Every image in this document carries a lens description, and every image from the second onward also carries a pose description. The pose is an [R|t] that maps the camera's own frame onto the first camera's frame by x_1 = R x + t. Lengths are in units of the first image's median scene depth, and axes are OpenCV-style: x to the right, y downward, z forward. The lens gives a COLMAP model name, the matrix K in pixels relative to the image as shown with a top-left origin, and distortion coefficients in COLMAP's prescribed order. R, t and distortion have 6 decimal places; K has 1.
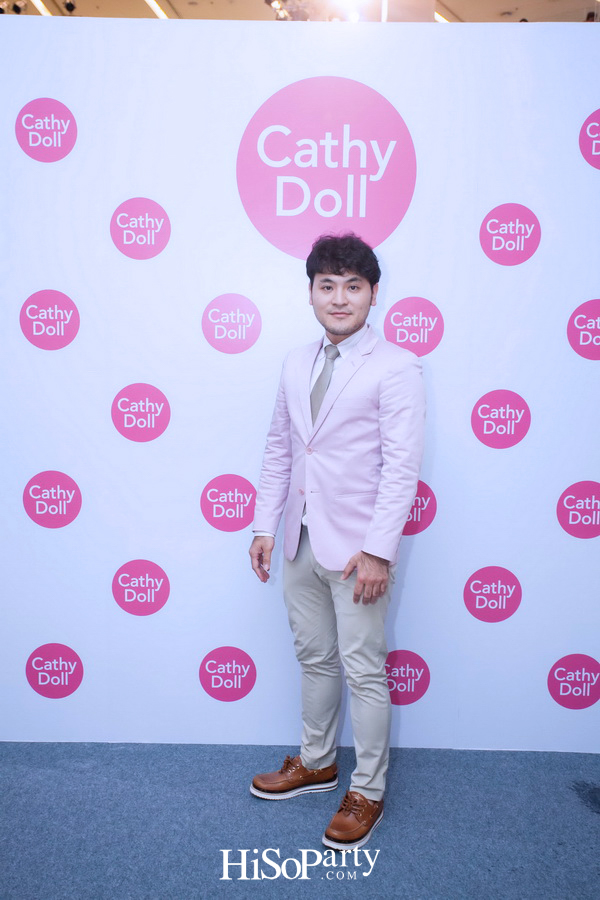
lens RADIAL K [[976.3, 0, 297.5], [0, 976.3, 453.9], [0, 0, 1]] dist [0.027520, 0.105270]
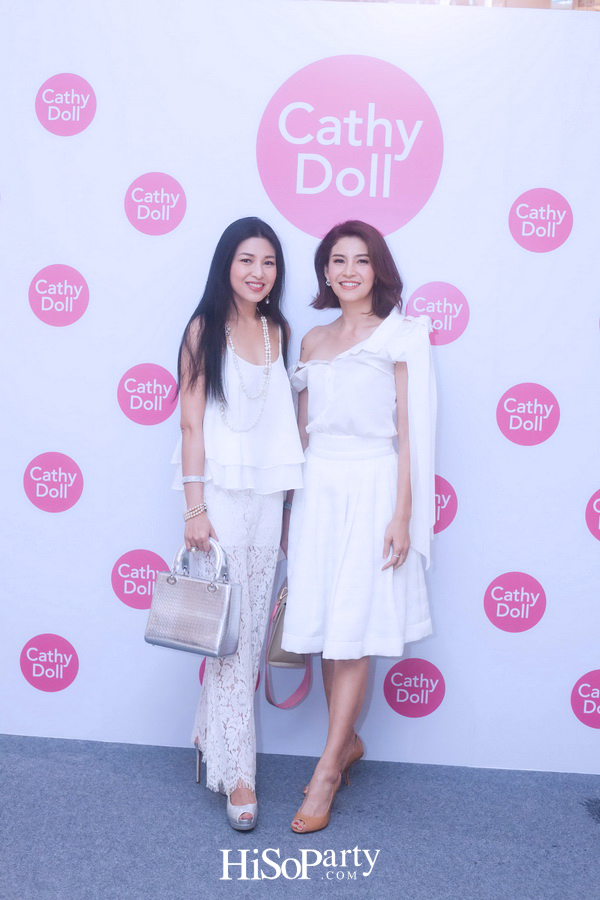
lens RADIAL K [[1318.8, 0, 300.0], [0, 1318.8, 450.0], [0, 0, 1]] dist [-0.076932, -0.159927]
pose [[0.997475, 0.036255, -0.061067, 0.069810], [-0.037532, 0.999097, -0.019901, 0.032933], [0.060291, 0.022143, 0.997935, -0.278839]]
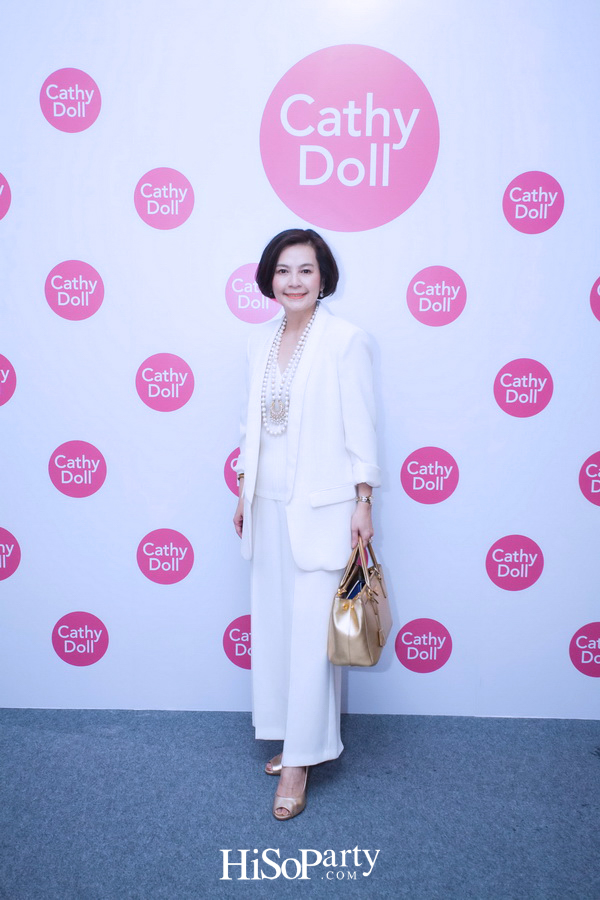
lens RADIAL K [[976.3, 0, 297.5], [0, 976.3, 453.9], [0, 0, 1]] dist [0.027520, 0.105270]
pose [[0.999955, -0.001903, -0.009327, -0.014832], [0.001992, 0.999952, 0.009545, 0.022669], [0.009309, -0.009564, 0.999911, -0.006516]]
